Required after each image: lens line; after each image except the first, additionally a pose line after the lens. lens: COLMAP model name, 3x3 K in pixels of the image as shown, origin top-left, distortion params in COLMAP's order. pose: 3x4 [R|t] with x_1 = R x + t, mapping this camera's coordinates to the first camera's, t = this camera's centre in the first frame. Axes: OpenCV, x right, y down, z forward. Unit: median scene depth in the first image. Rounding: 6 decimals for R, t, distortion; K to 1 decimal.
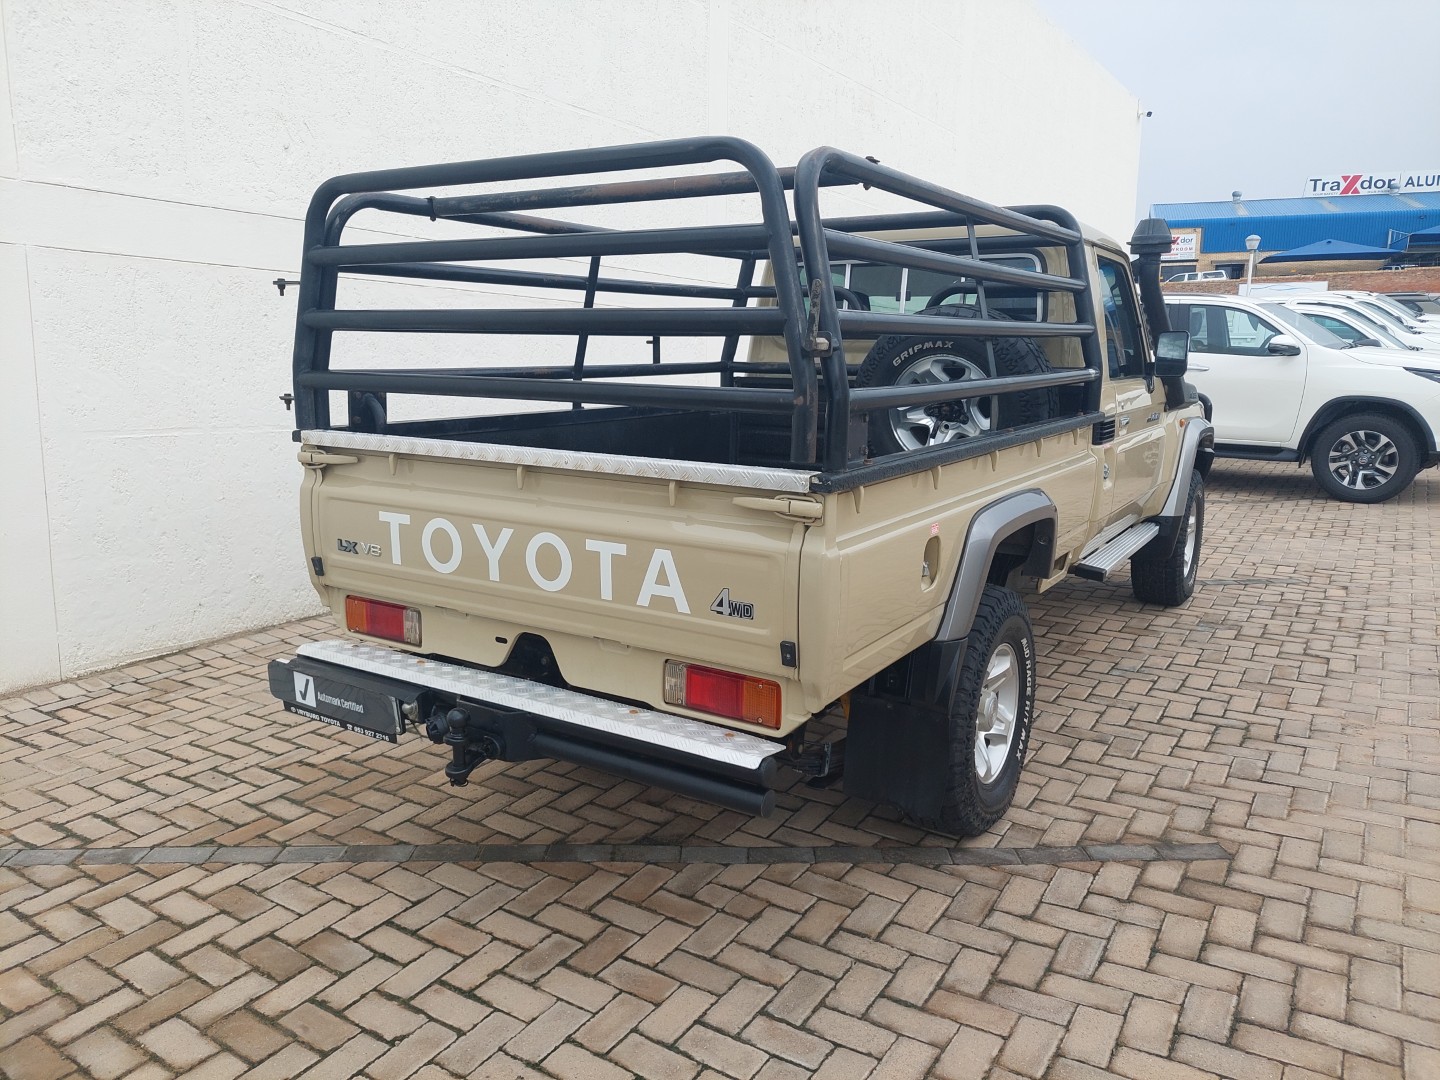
lens RADIAL K [[1041.0, 0, 713.1], [0, 1041.0, 536.0], [0, 0, 1]] dist [0.063452, -0.064649]
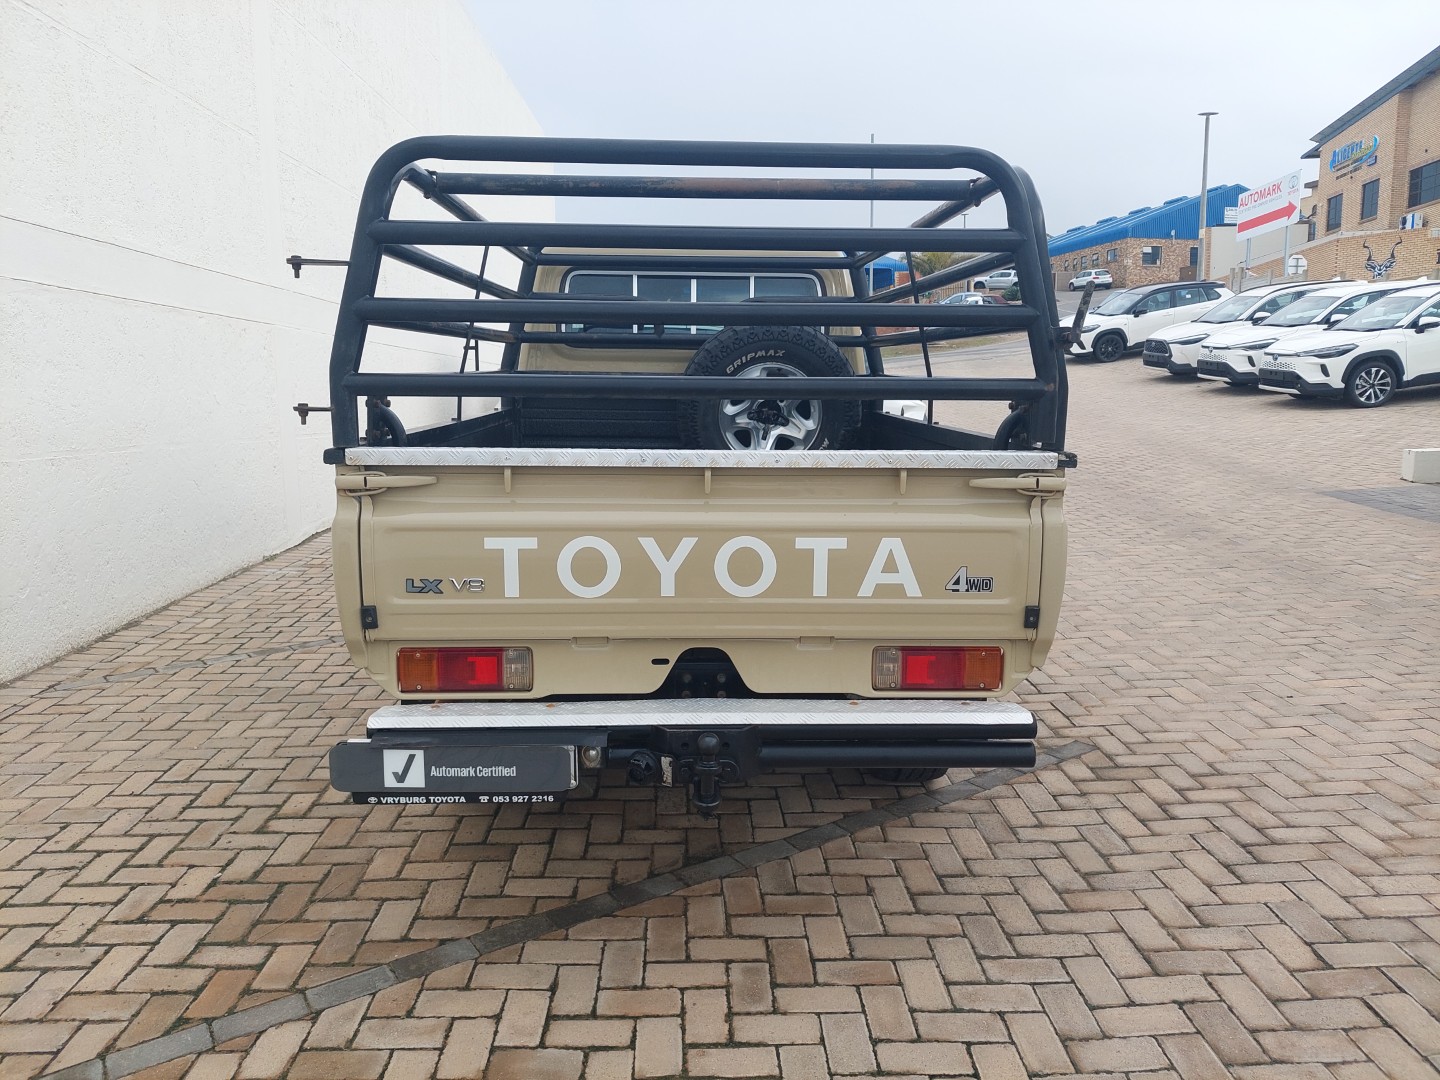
lens RADIAL K [[1041.0, 0, 713.1], [0, 1041.0, 536.0], [0, 0, 1]] dist [0.063452, -0.064649]
pose [[0.823338, -0.090723, 0.560253, -0.629575], [0.103315, 0.994606, 0.009230, -0.013689], [-0.558068, 0.050283, 0.828270, 0.198294]]
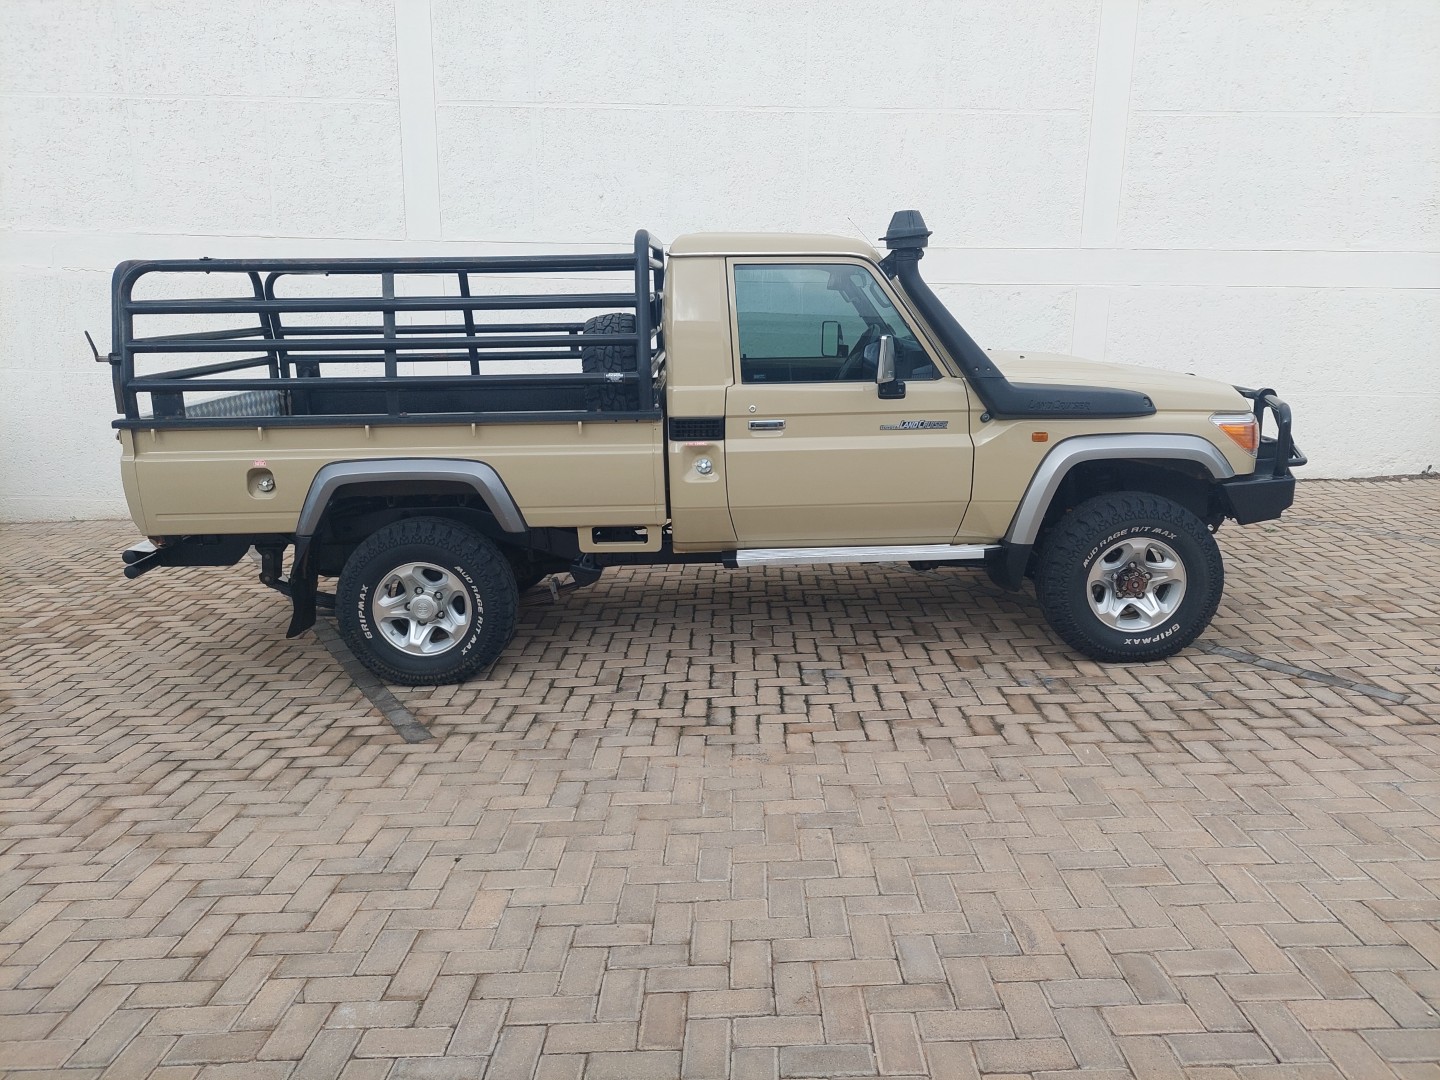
lens RADIAL K [[1037.8, 0, 723.0], [0, 1037.8, 511.6], [0, 0, 1]] dist [0.052487, -0.065051]
pose [[0.550044, 0.160588, -0.819550, 1.864229], [-0.133635, 0.985618, 0.103439, -0.185942], [0.824374, 0.052625, 0.563594, 0.601093]]
